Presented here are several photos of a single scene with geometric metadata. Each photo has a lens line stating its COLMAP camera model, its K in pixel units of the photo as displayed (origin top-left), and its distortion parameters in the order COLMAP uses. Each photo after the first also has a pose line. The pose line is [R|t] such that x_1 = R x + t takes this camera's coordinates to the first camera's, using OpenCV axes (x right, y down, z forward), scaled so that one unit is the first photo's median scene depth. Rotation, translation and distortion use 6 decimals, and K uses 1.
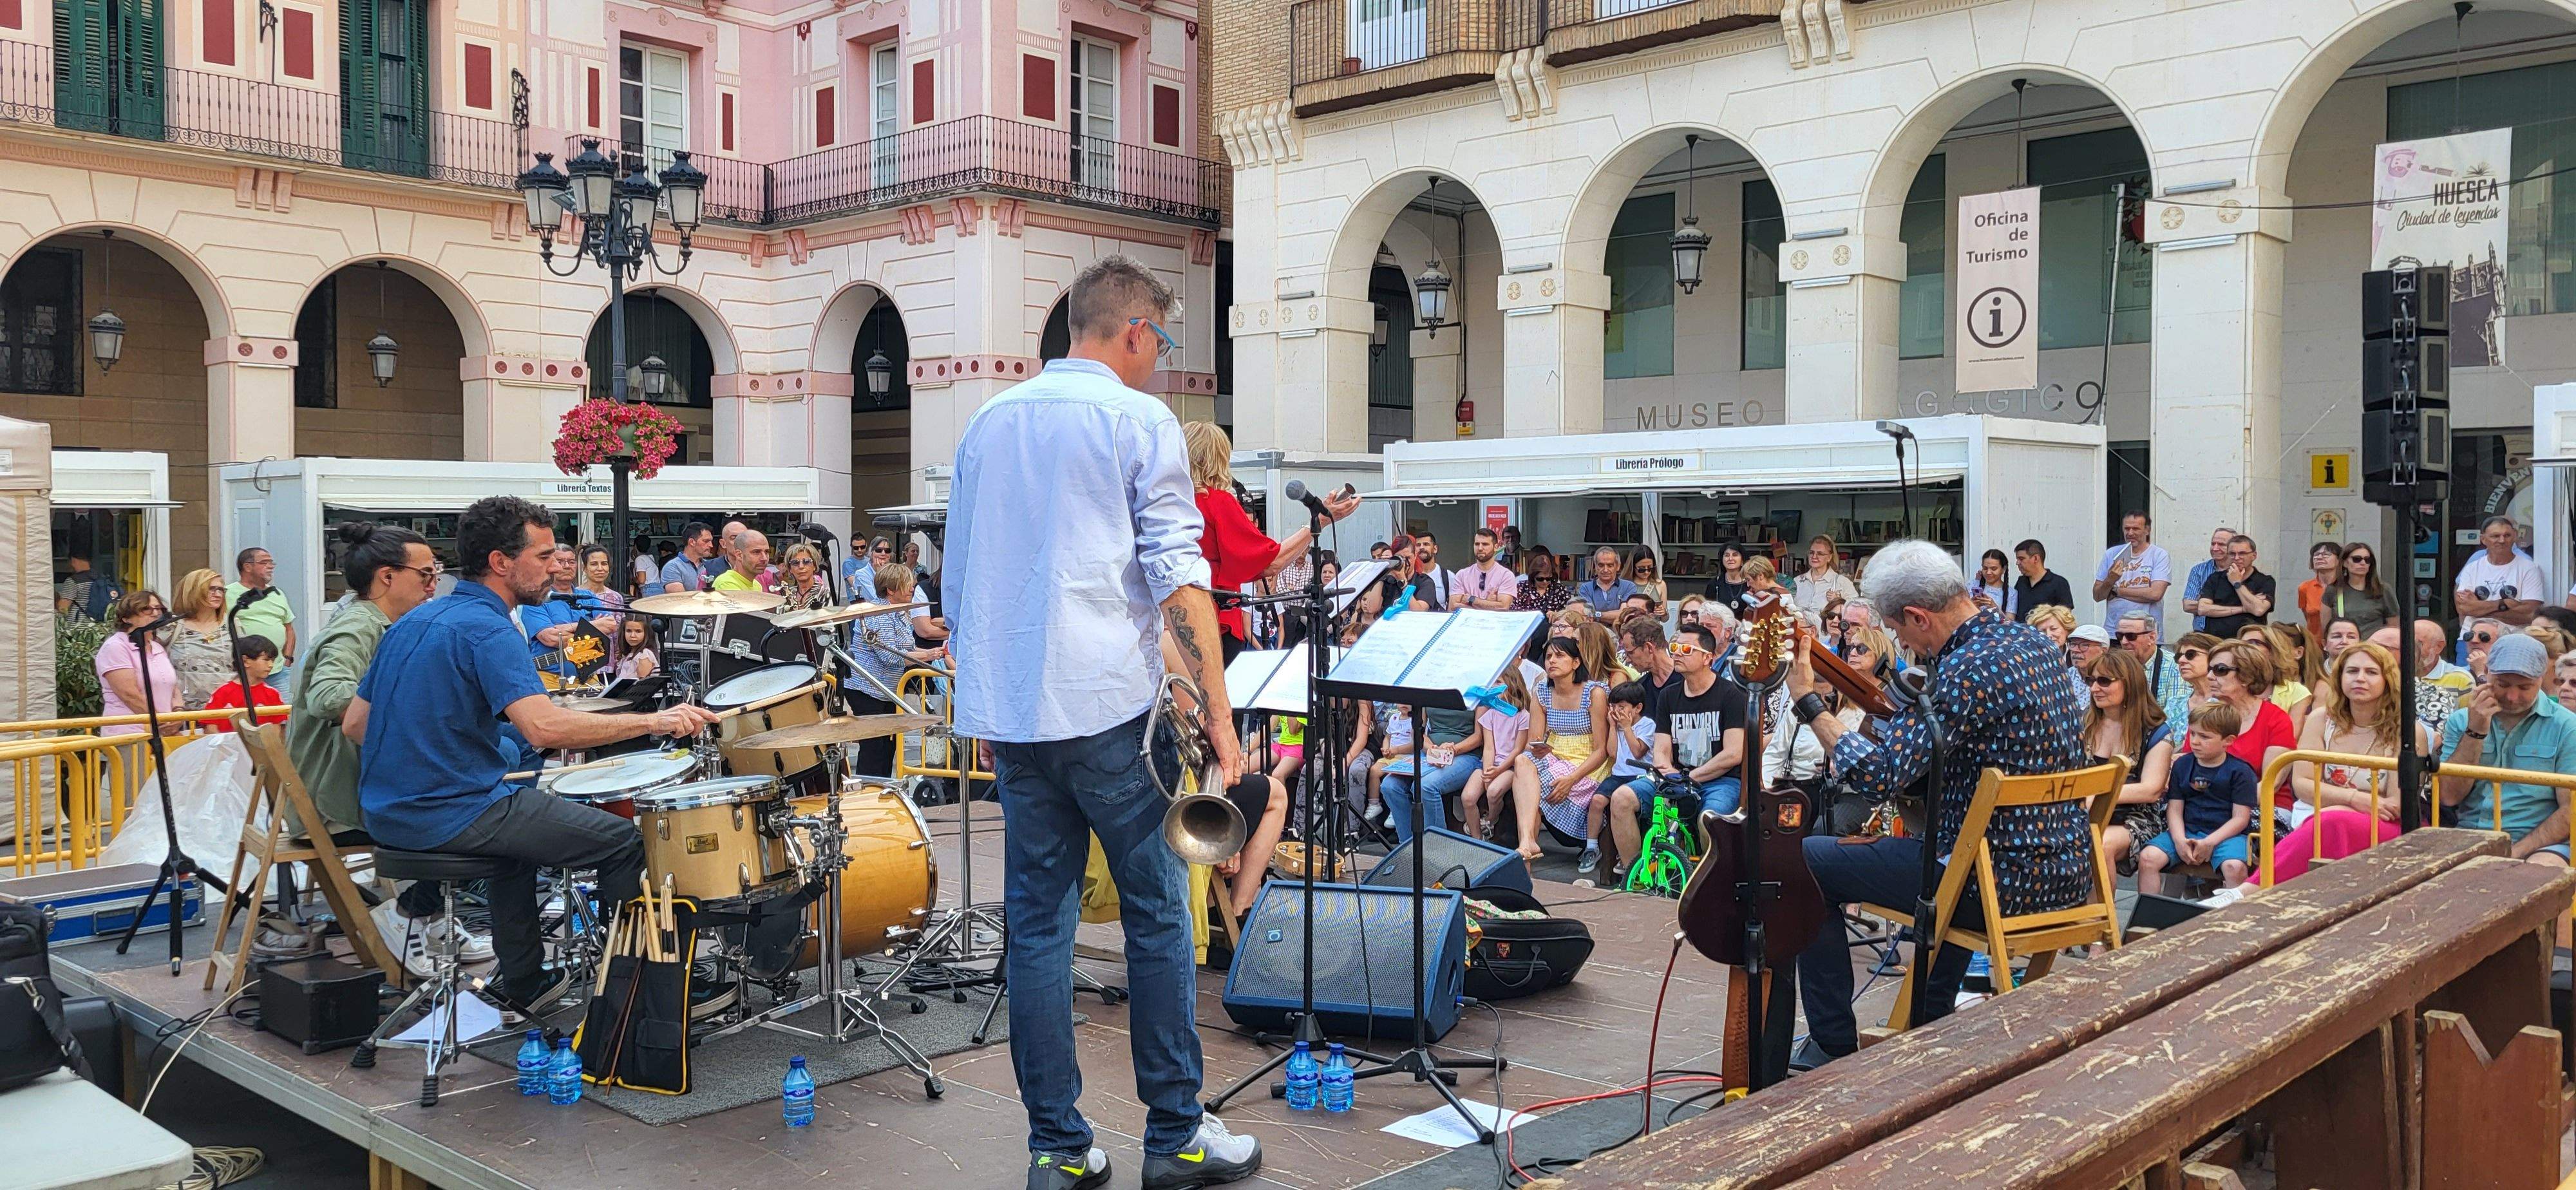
lens RADIAL K [[1960.4, 0, 1287.1], [0, 1960.4, 603.4], [0, 0, 1]] dist [0.055234, -0.021591]
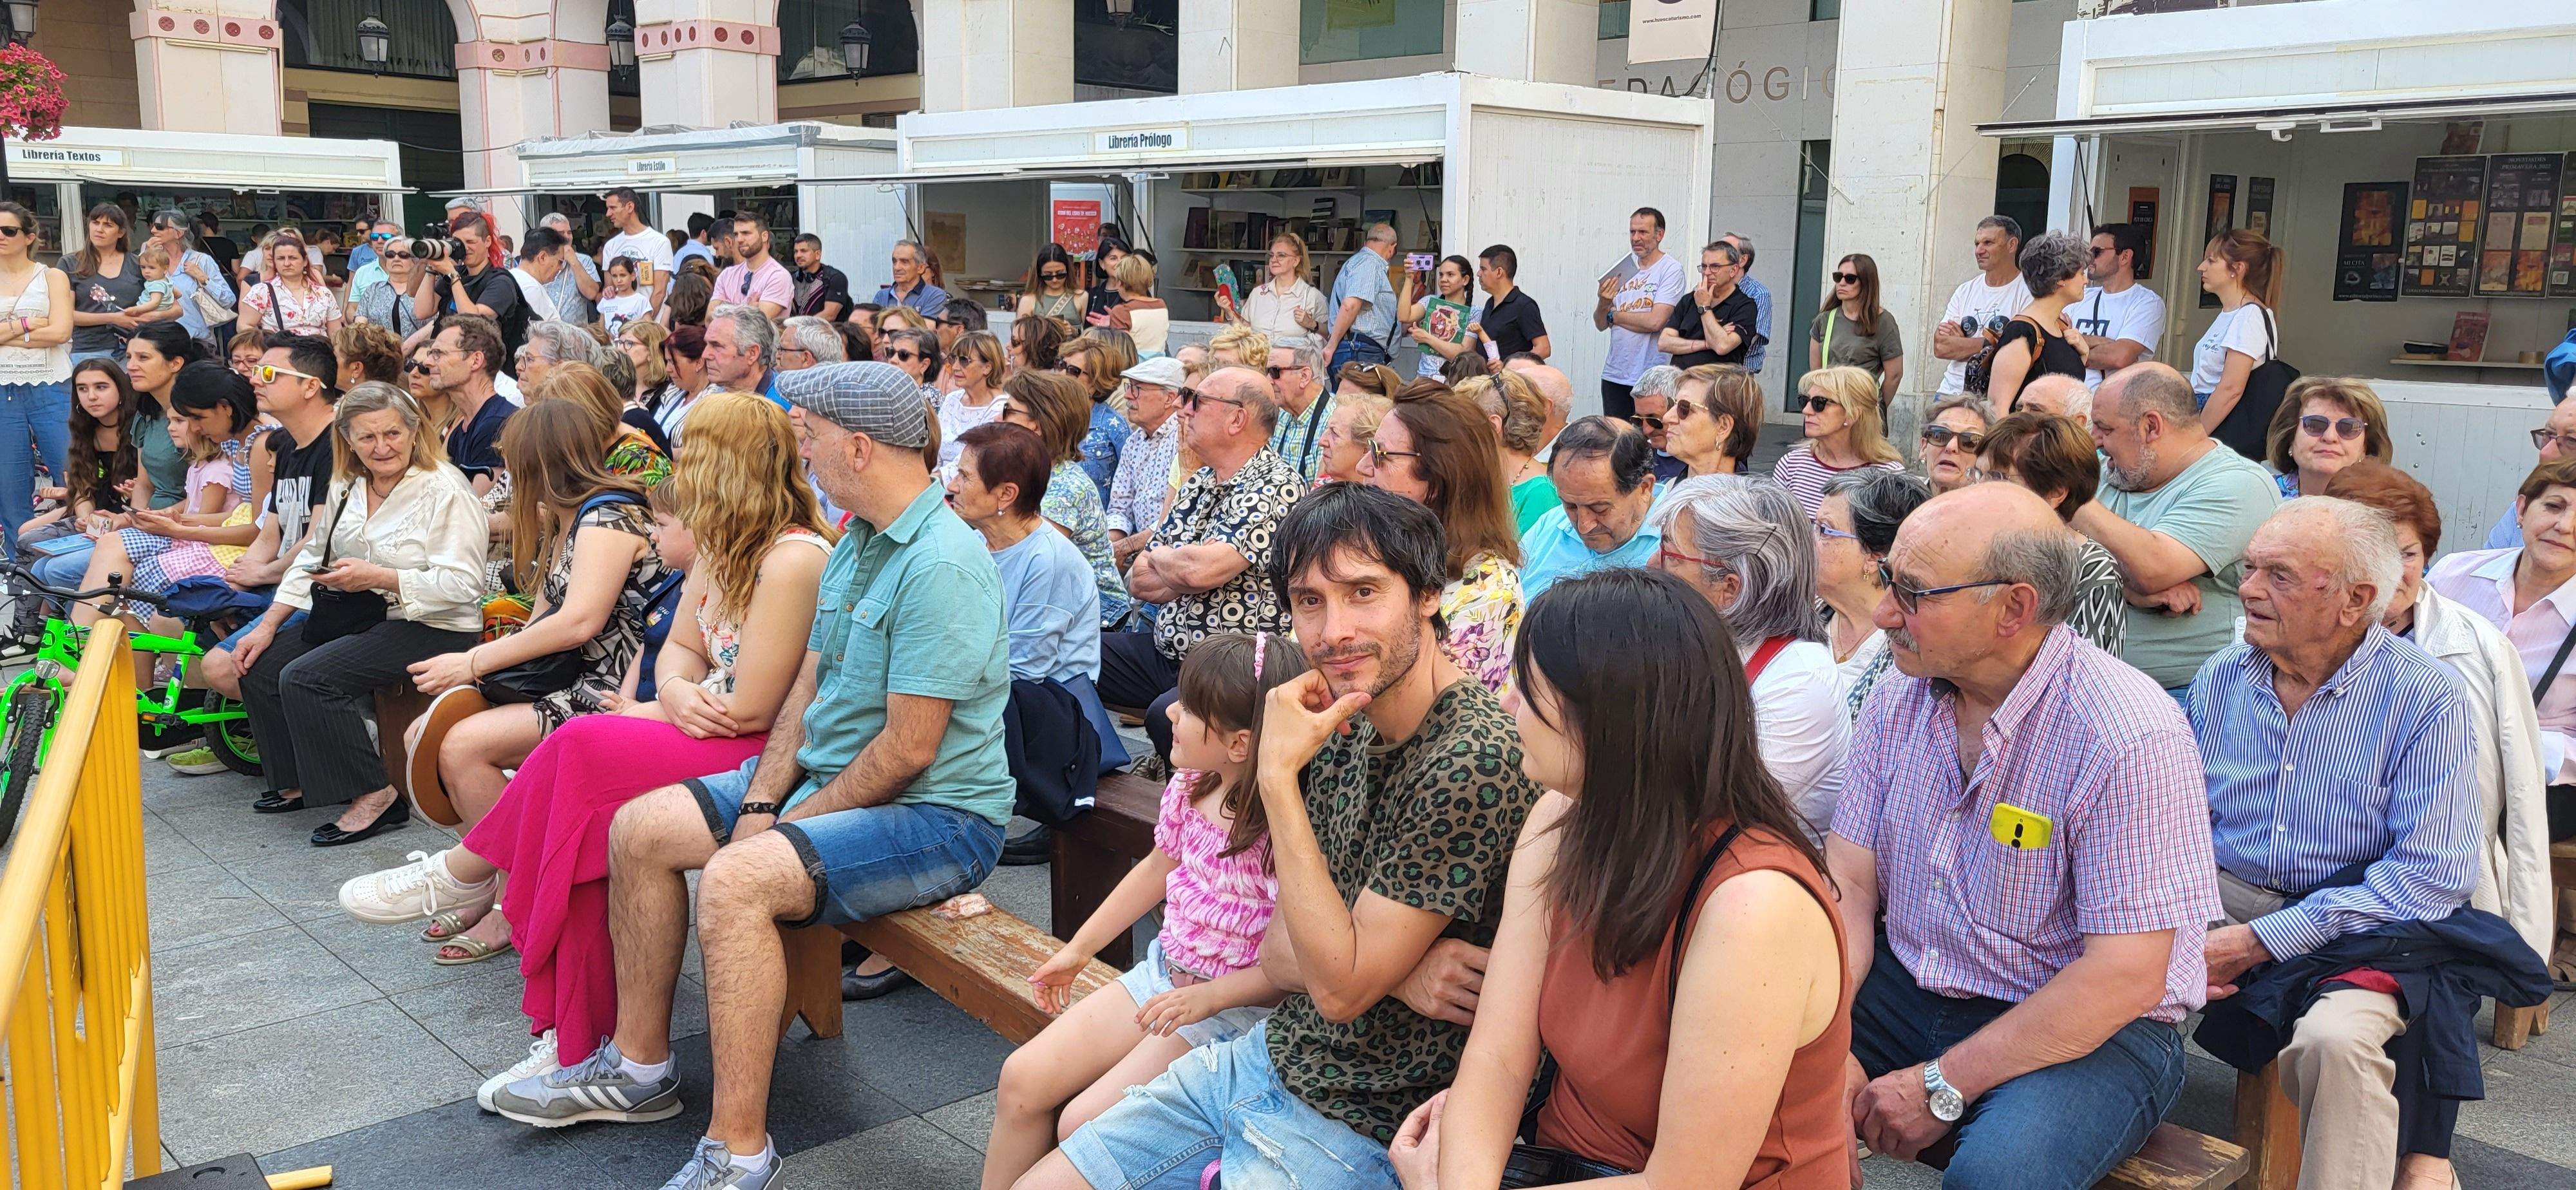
lens RADIAL K [[1960.4, 0, 1295.0], [0, 1960.4, 603.3], [0, 0, 1]] dist [0.055234, -0.021591]
pose [[0.996880, 0.034391, -0.071045, 0.277125], [-0.024166, 0.989846, 0.140073, -0.000370], [0.075140, -0.137919, 0.987589, 0.188311]]
